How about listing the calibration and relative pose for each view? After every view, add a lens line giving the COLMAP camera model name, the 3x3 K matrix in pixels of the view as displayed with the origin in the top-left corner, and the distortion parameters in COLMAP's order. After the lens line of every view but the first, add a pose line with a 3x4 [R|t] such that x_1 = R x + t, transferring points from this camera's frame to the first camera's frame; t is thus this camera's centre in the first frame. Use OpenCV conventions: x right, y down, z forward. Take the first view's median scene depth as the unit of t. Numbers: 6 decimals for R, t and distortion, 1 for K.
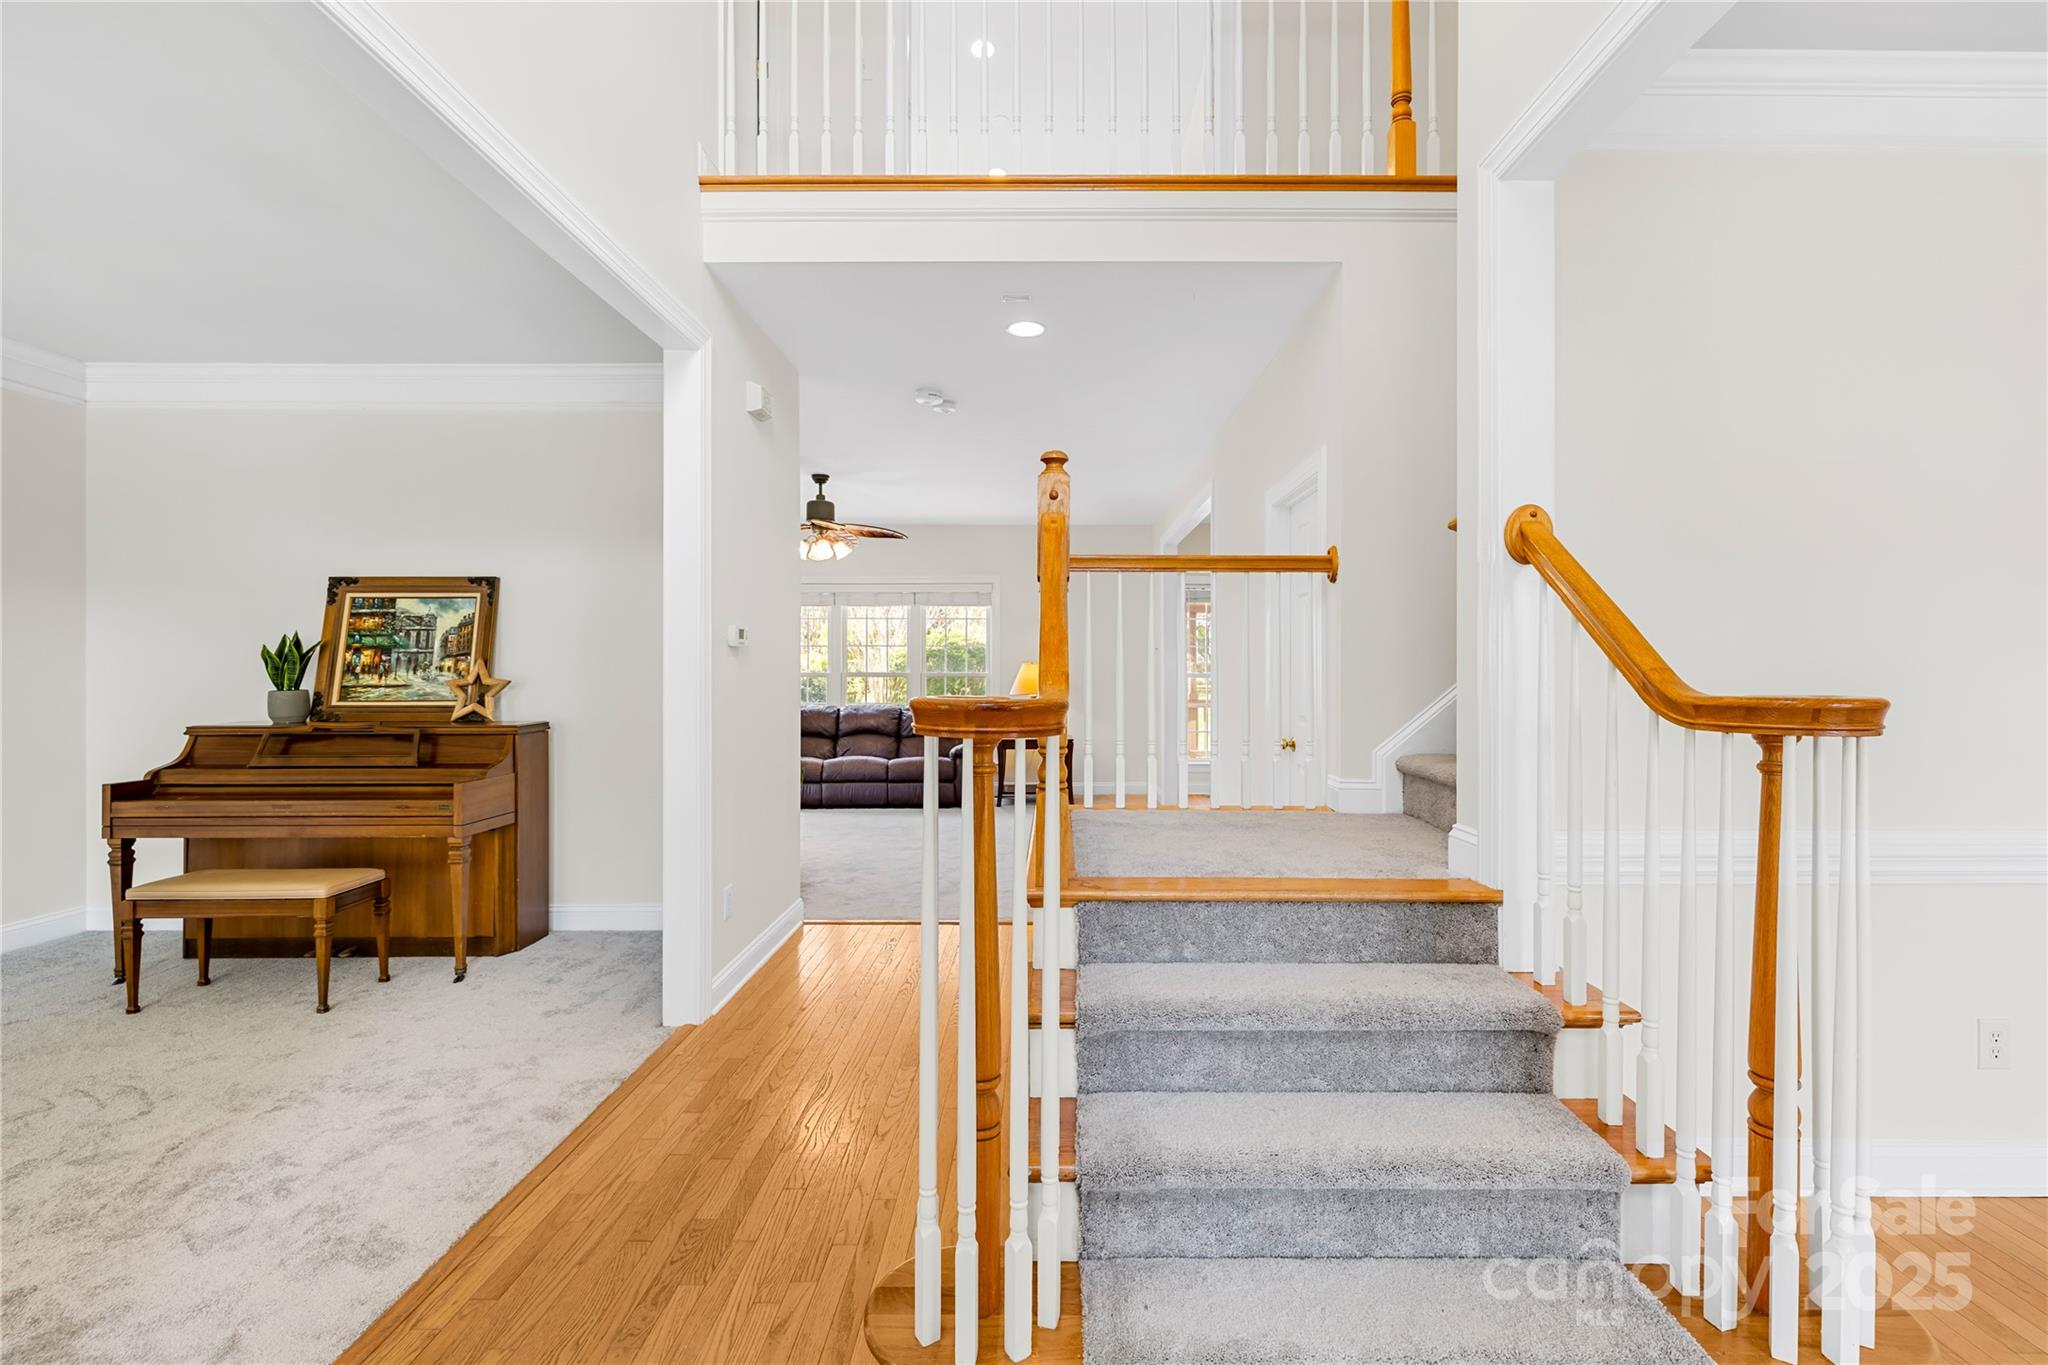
lens RADIAL K [[900.9, 0, 1037.9], [0, 900.9, 678.9], [0, 0, 1]] dist [-0.000829, -0.000811]
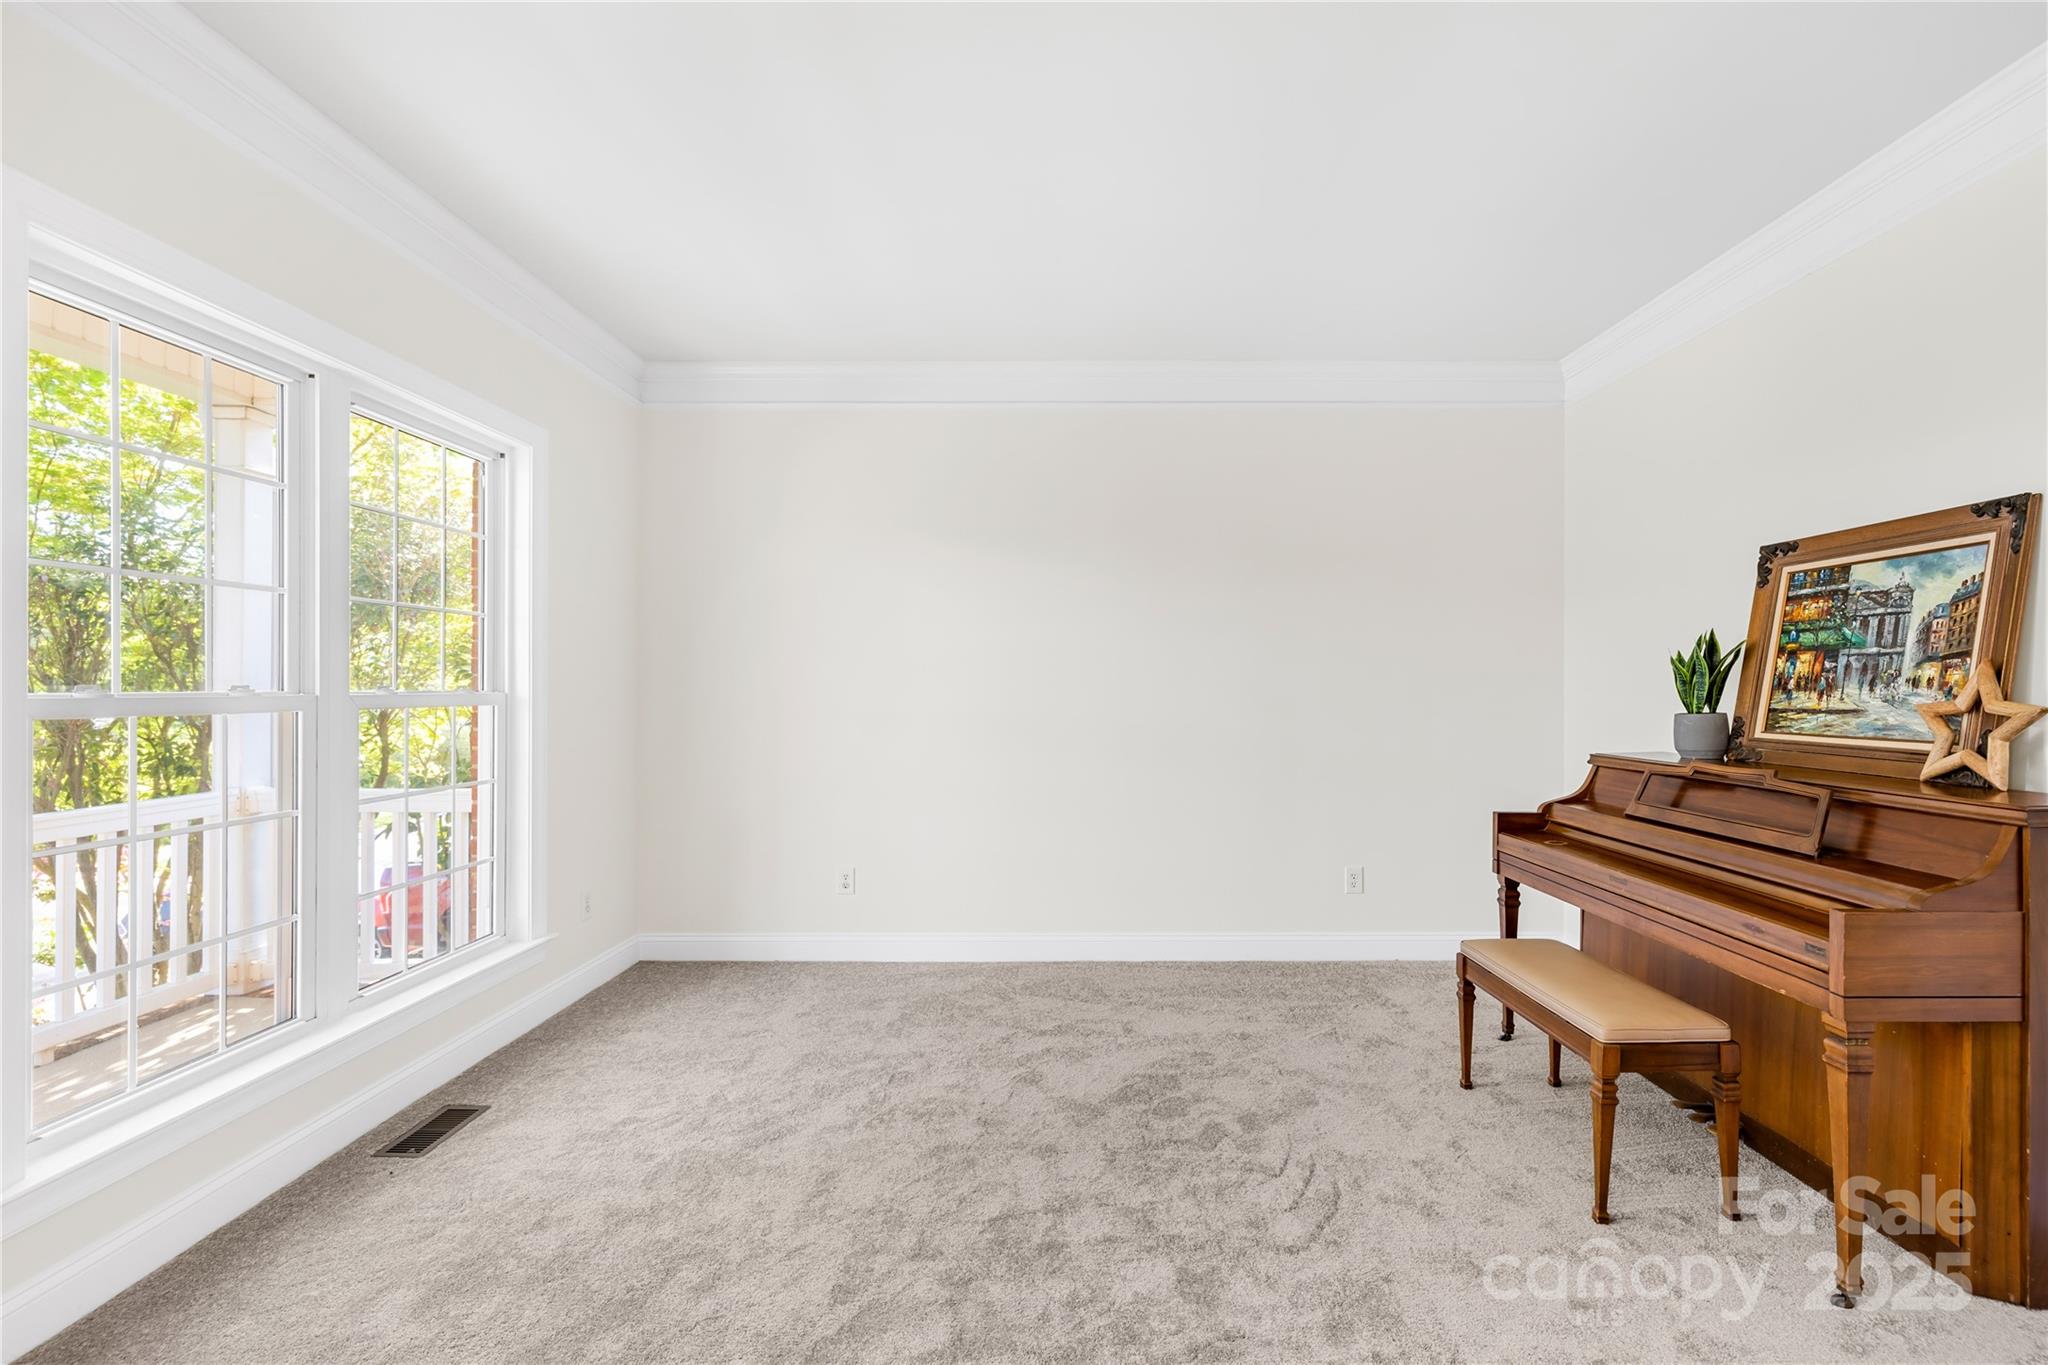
lens RADIAL K [[900.9, 0, 1037.9], [0, 900.9, 684.2], [0, 0, 1]] dist [-0.000829, -0.000811]
pose [[0.016705, -0.001856, -0.999859, -0.125734], [-0.007261, 0.999972, -0.001977, -0.005166], [0.999834, 0.007293, 0.016691, 0.457296]]
